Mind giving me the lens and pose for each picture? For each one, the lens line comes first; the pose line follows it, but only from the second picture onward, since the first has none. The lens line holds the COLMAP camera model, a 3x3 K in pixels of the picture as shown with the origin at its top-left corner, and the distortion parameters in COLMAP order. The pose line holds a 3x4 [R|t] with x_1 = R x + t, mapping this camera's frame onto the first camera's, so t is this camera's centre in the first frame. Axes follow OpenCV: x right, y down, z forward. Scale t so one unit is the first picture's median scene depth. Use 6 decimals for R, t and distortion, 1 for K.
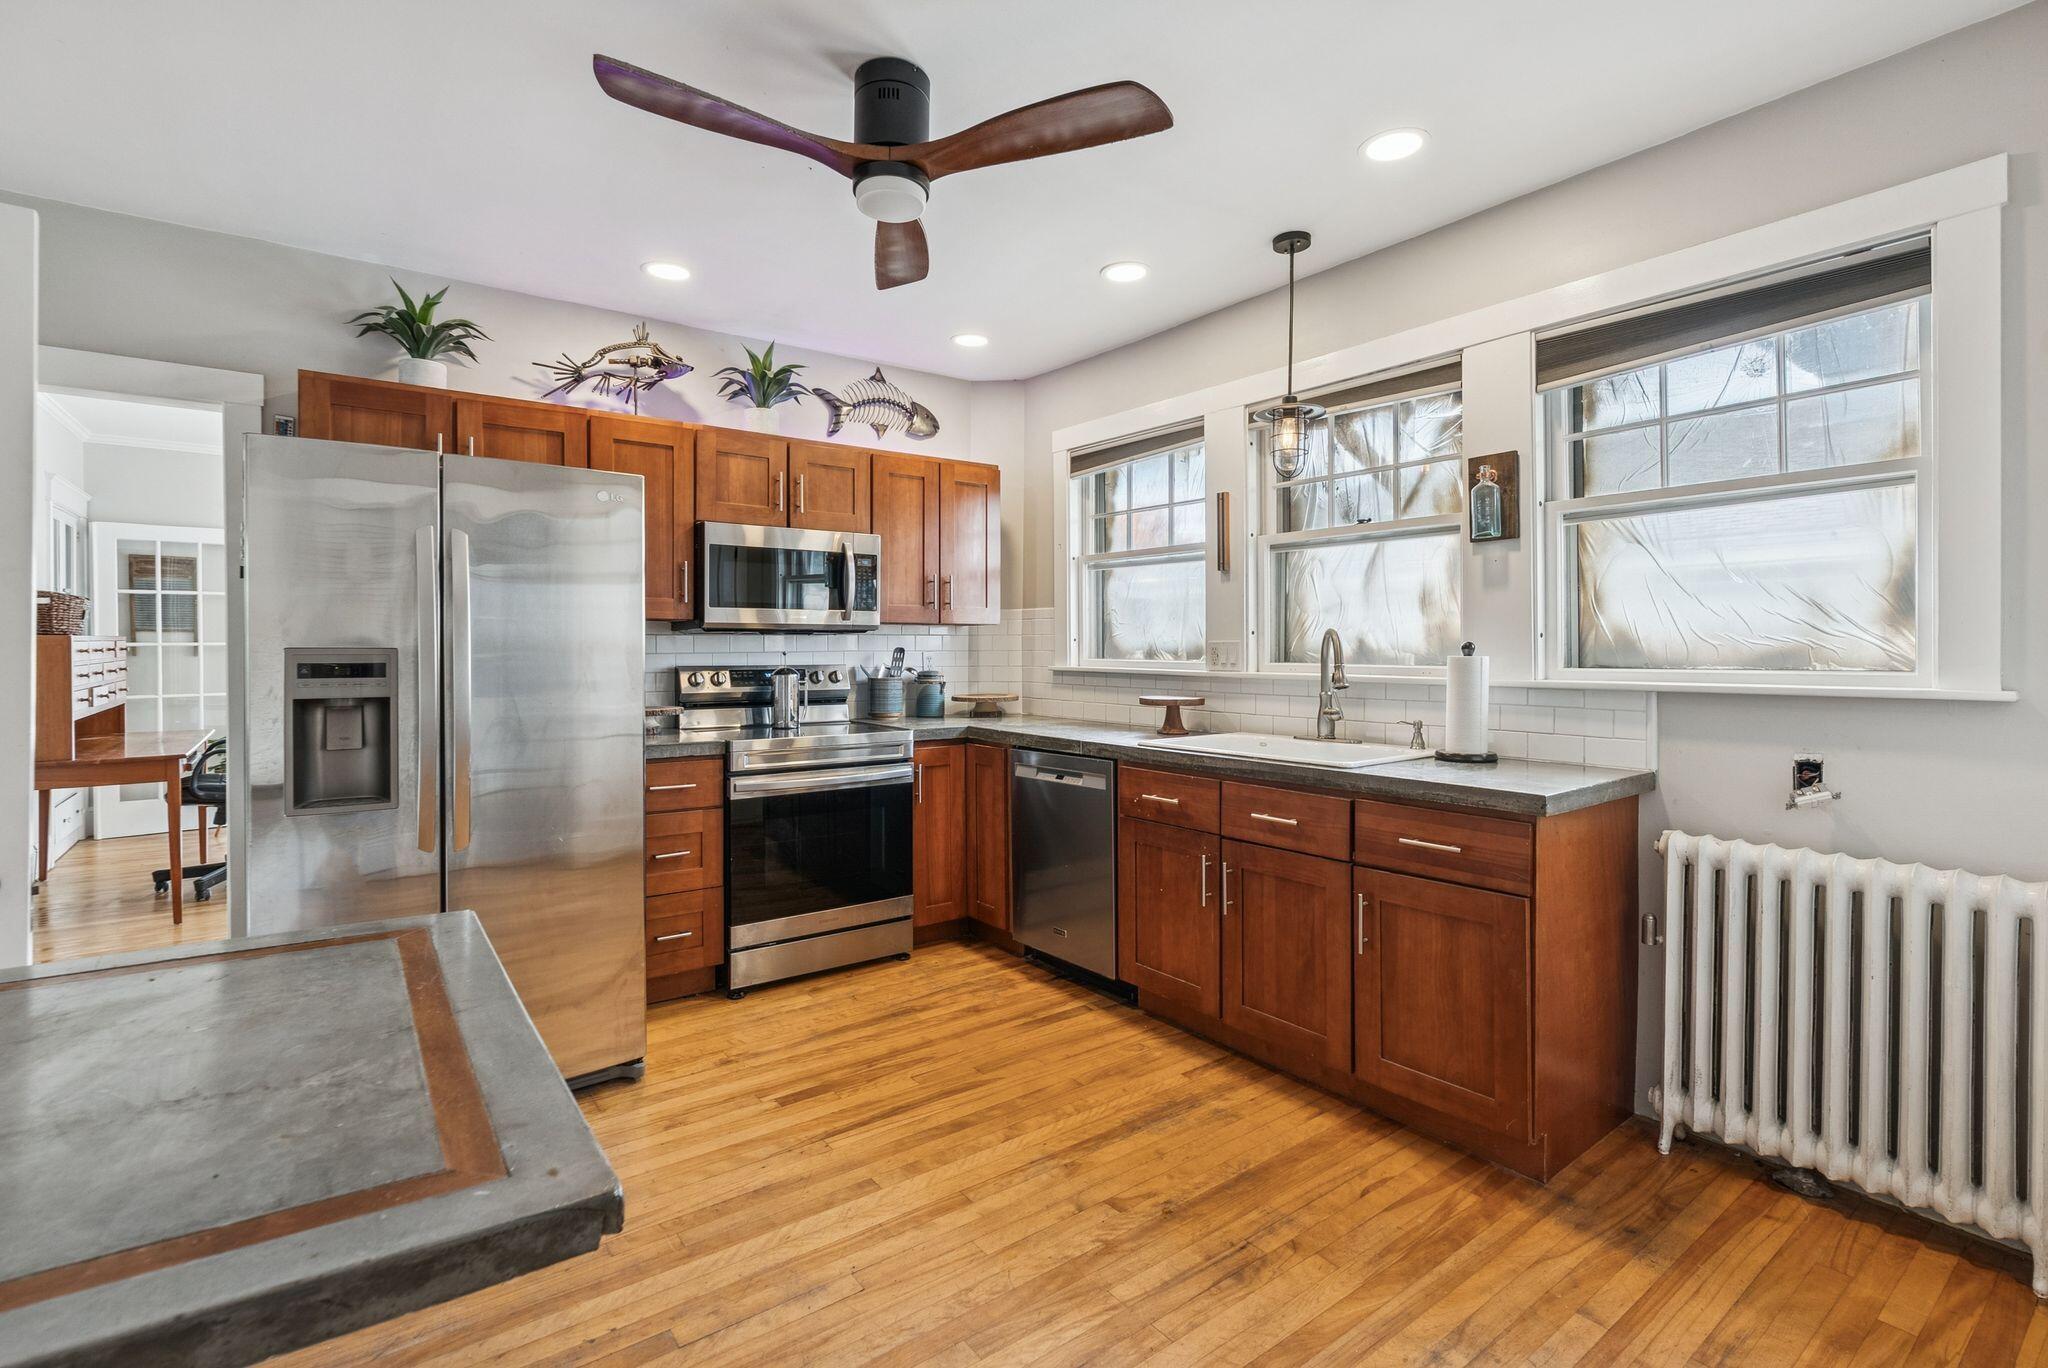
lens RADIAL K [[934.1, 0, 1009.1], [0, 934.1, 657.7], [0, 0, 1]] dist [-0.015938, 0.004412]
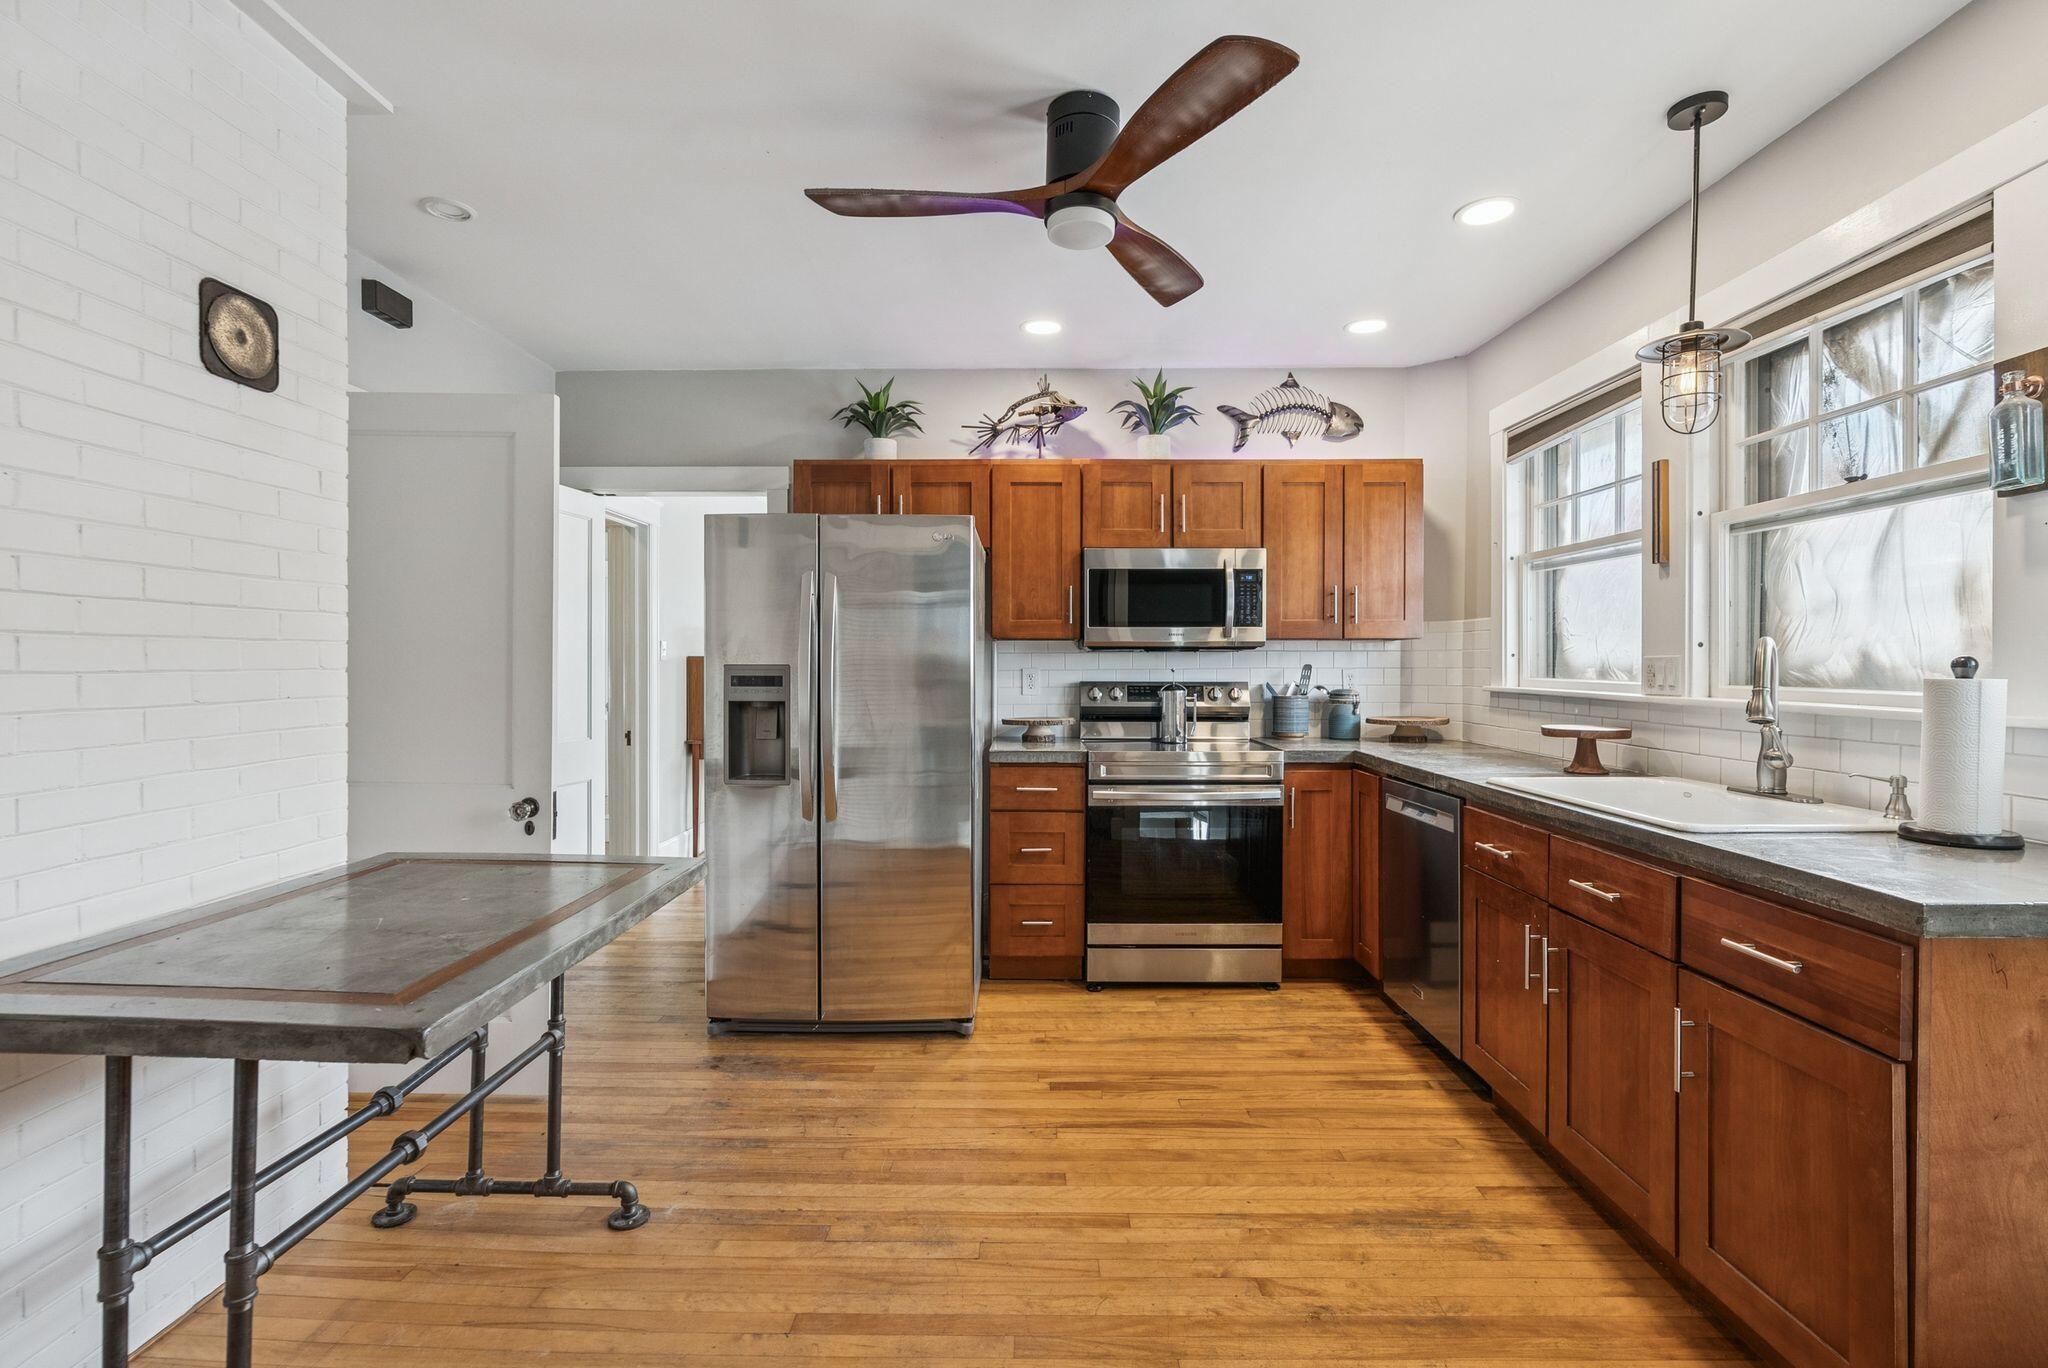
lens RADIAL K [[934.1, 0, 1025.4], [0, 934.1, 677.1], [0, 0, 1]] dist [-0.015938, 0.004412]
pose [[0.800387, 0.008556, -0.599422, 0.319401], [-0.006823, 0.999963, 0.005162, -0.001366], [0.599445, -0.000041, 0.800416, 0.100995]]
